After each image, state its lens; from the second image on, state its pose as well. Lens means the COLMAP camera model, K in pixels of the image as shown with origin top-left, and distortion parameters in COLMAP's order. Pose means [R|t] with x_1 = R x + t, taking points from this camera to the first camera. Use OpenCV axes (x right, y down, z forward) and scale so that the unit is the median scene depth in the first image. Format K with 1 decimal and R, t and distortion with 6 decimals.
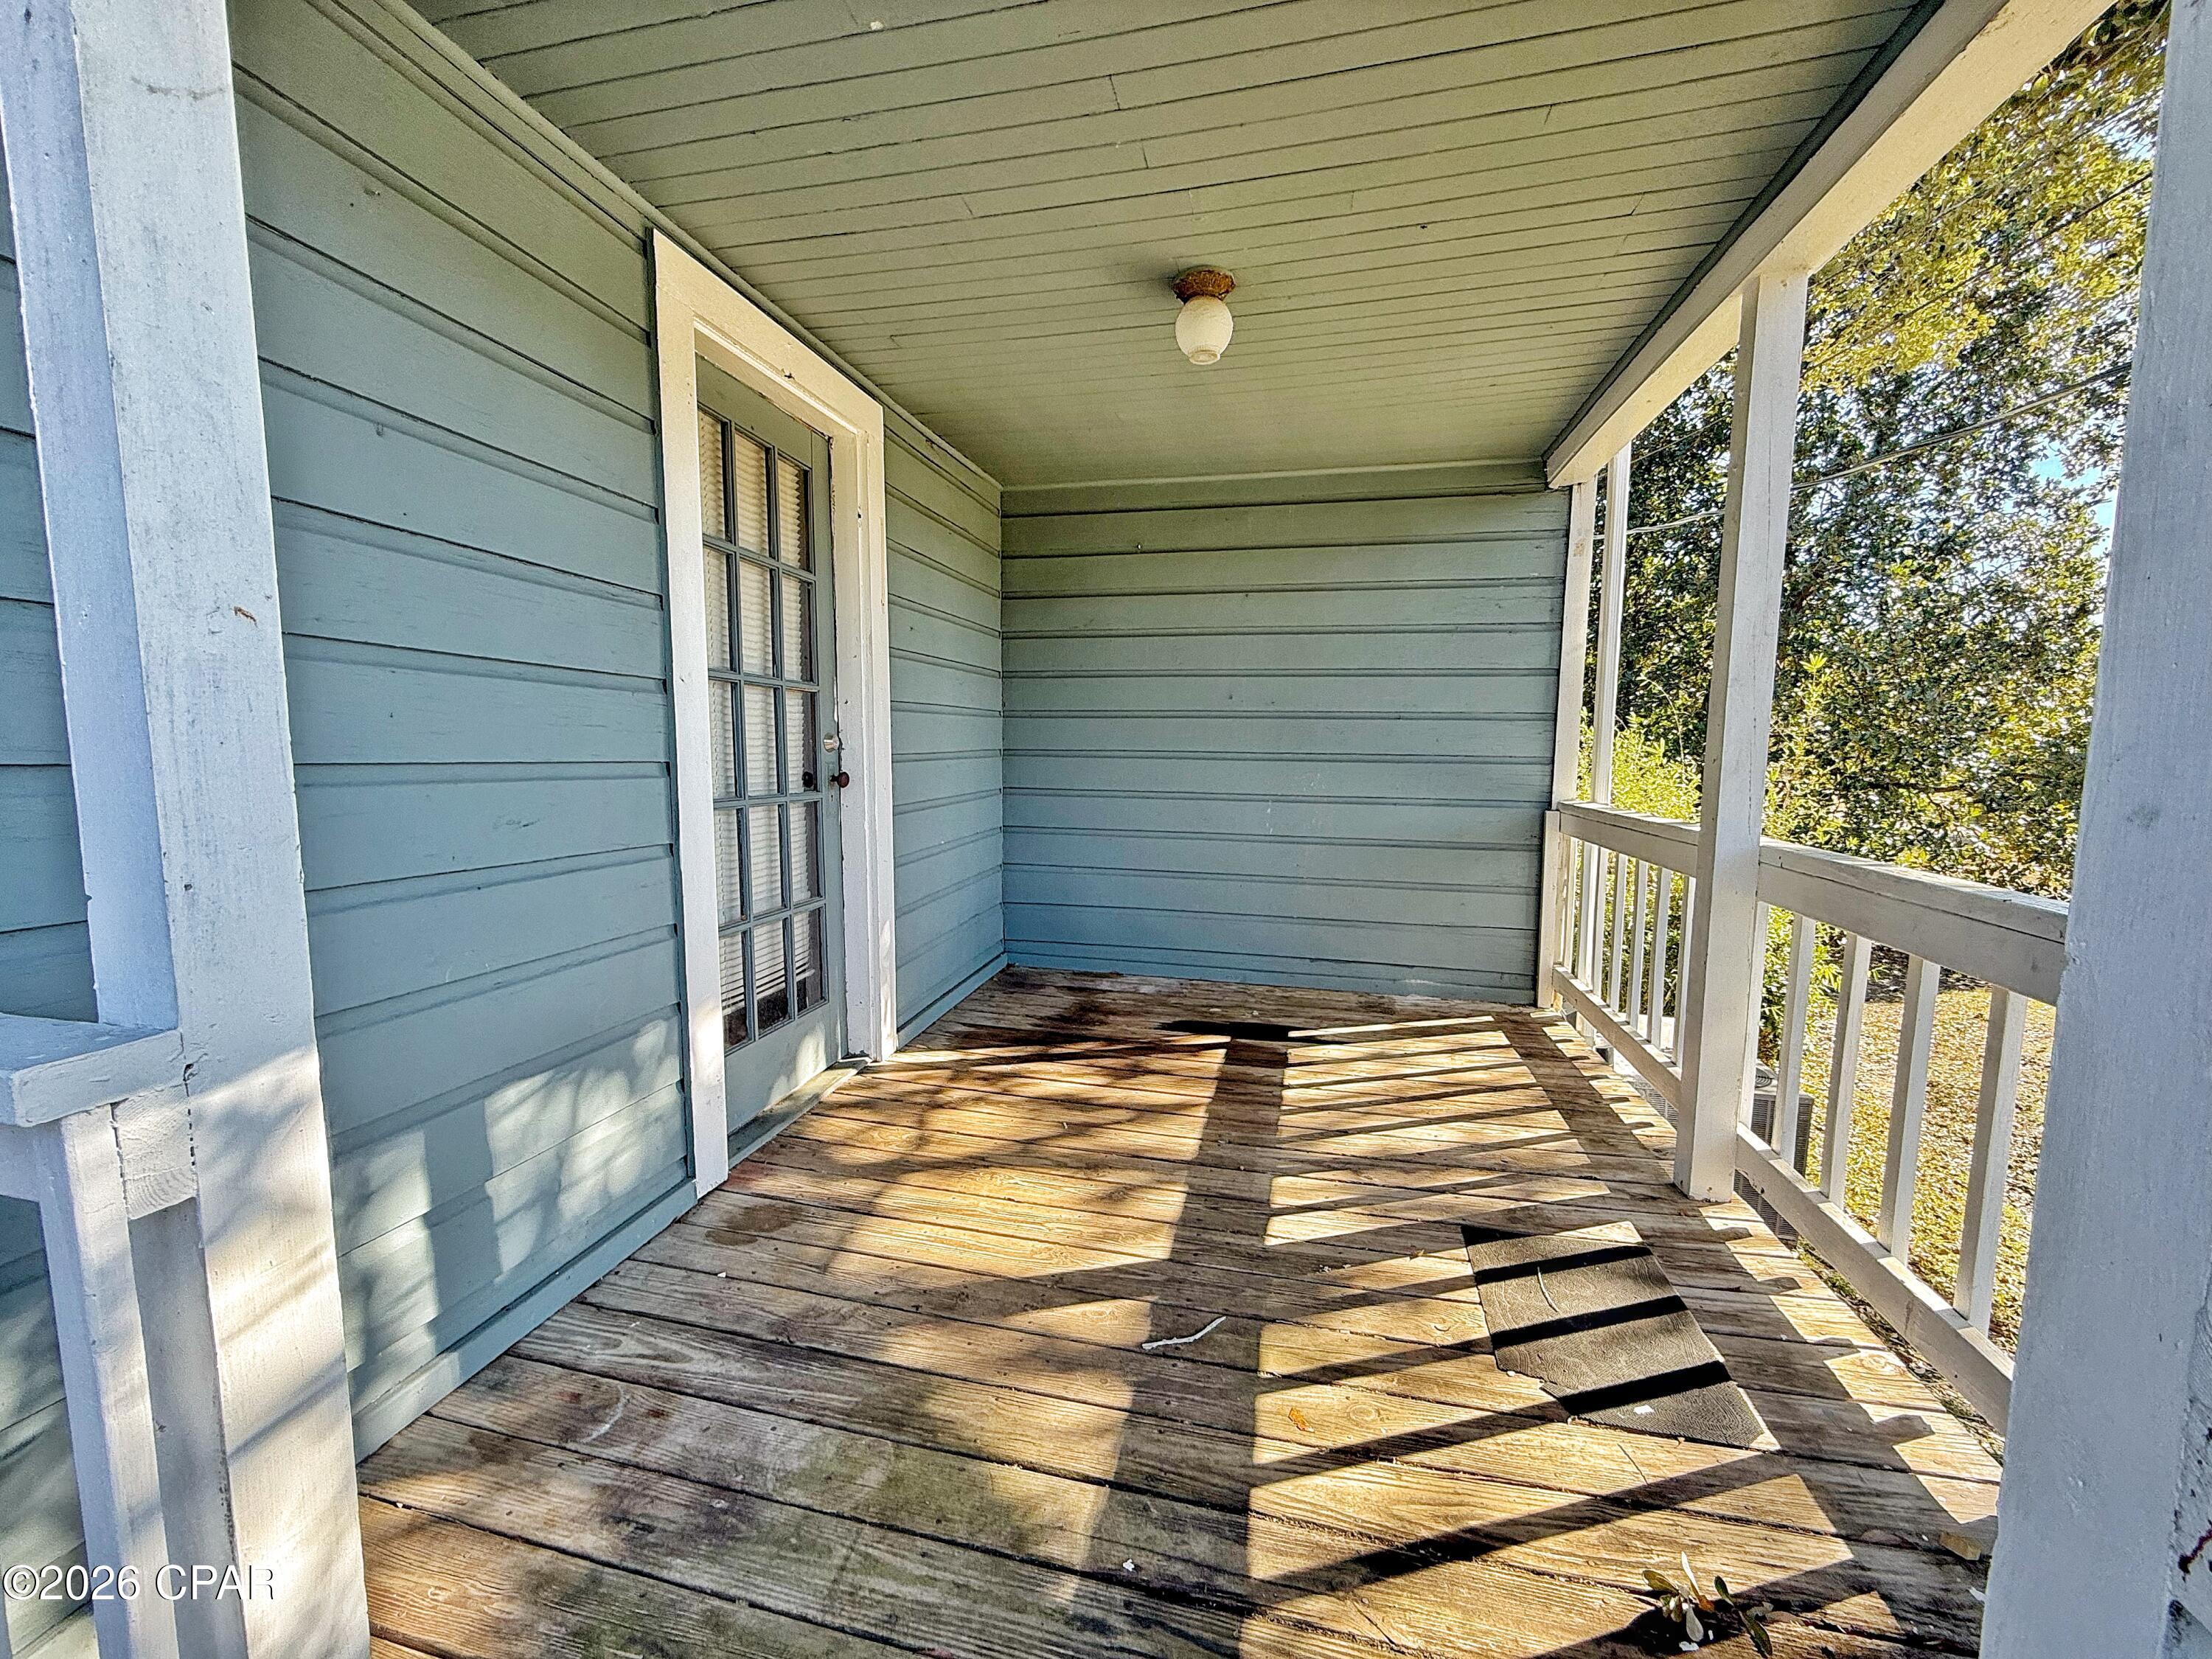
lens RADIAL K [[881.2, 0, 1098.2], [0, 881.2, 831.9], [0, 0, 1]] dist [-0.000663, -0.000098]
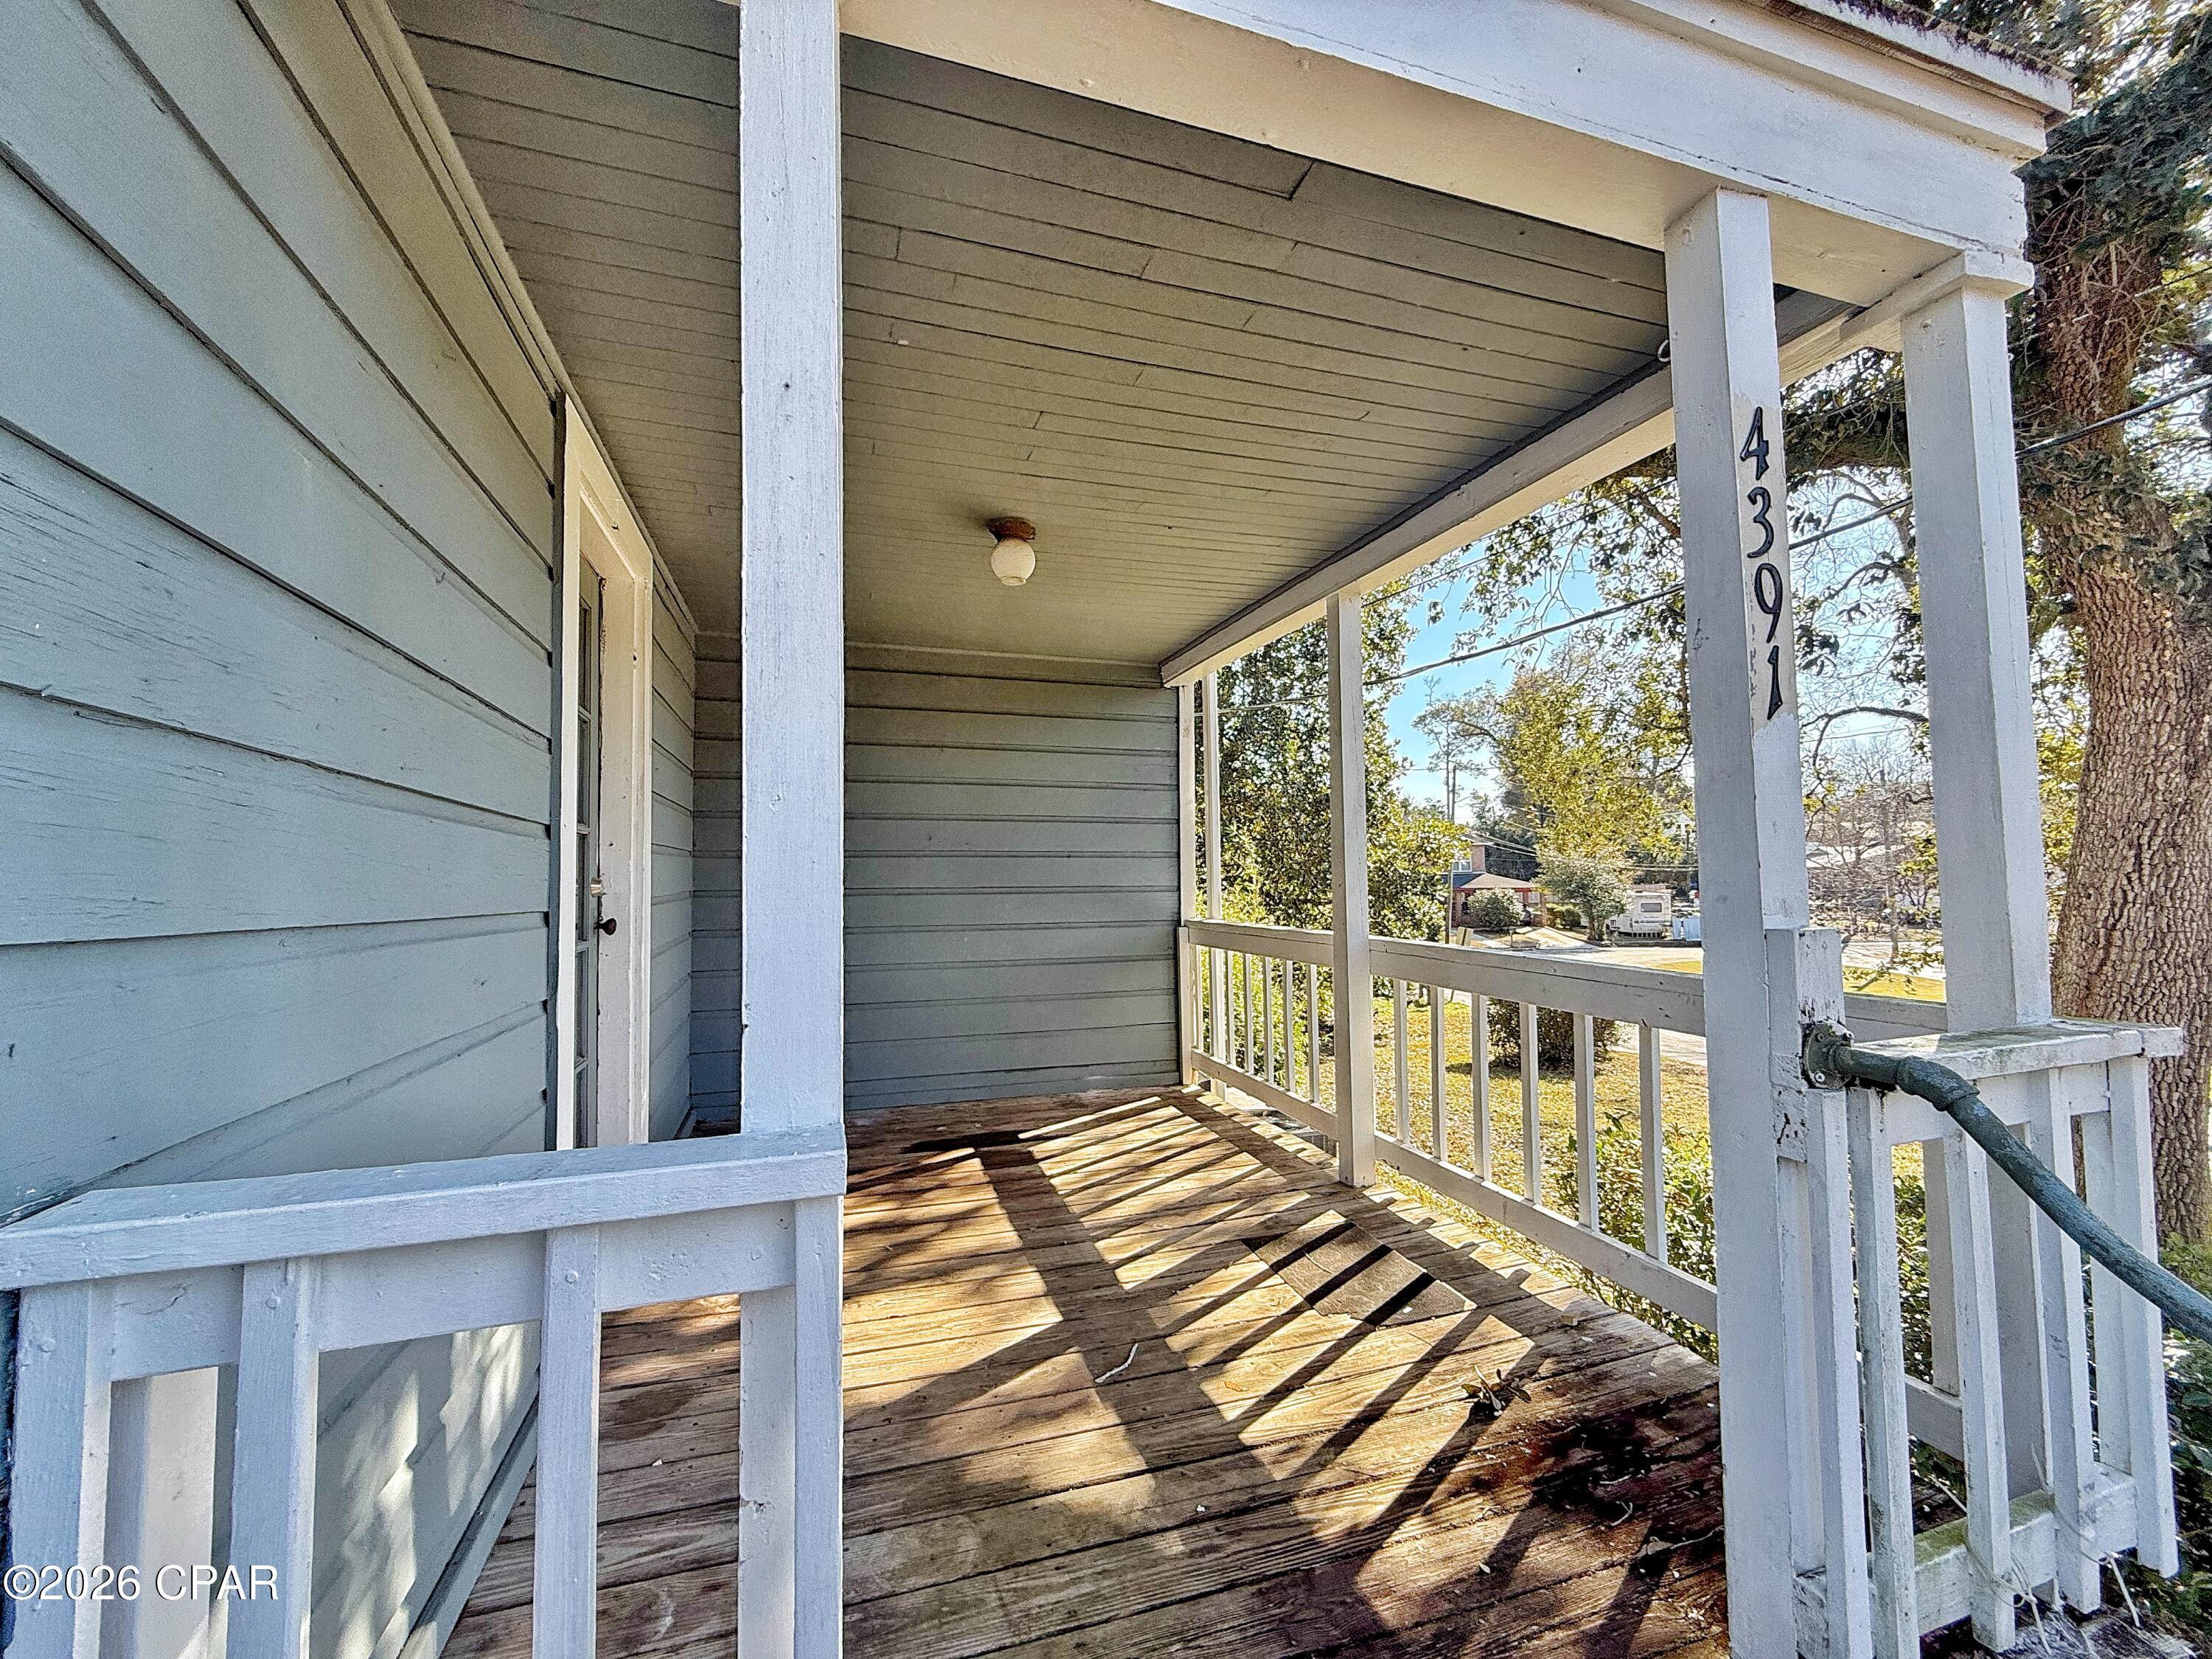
lens RADIAL K [[881.2, 0, 1102.9], [0, 881.2, 831.1], [0, 0, 1]] dist [-0.000663, -0.000098]
pose [[0.858231, 0.009080, 0.513183, -0.376564], [0.068975, 0.988734, -0.132845, 0.001256], [-0.508608, 0.149408, 0.847936, -0.090339]]
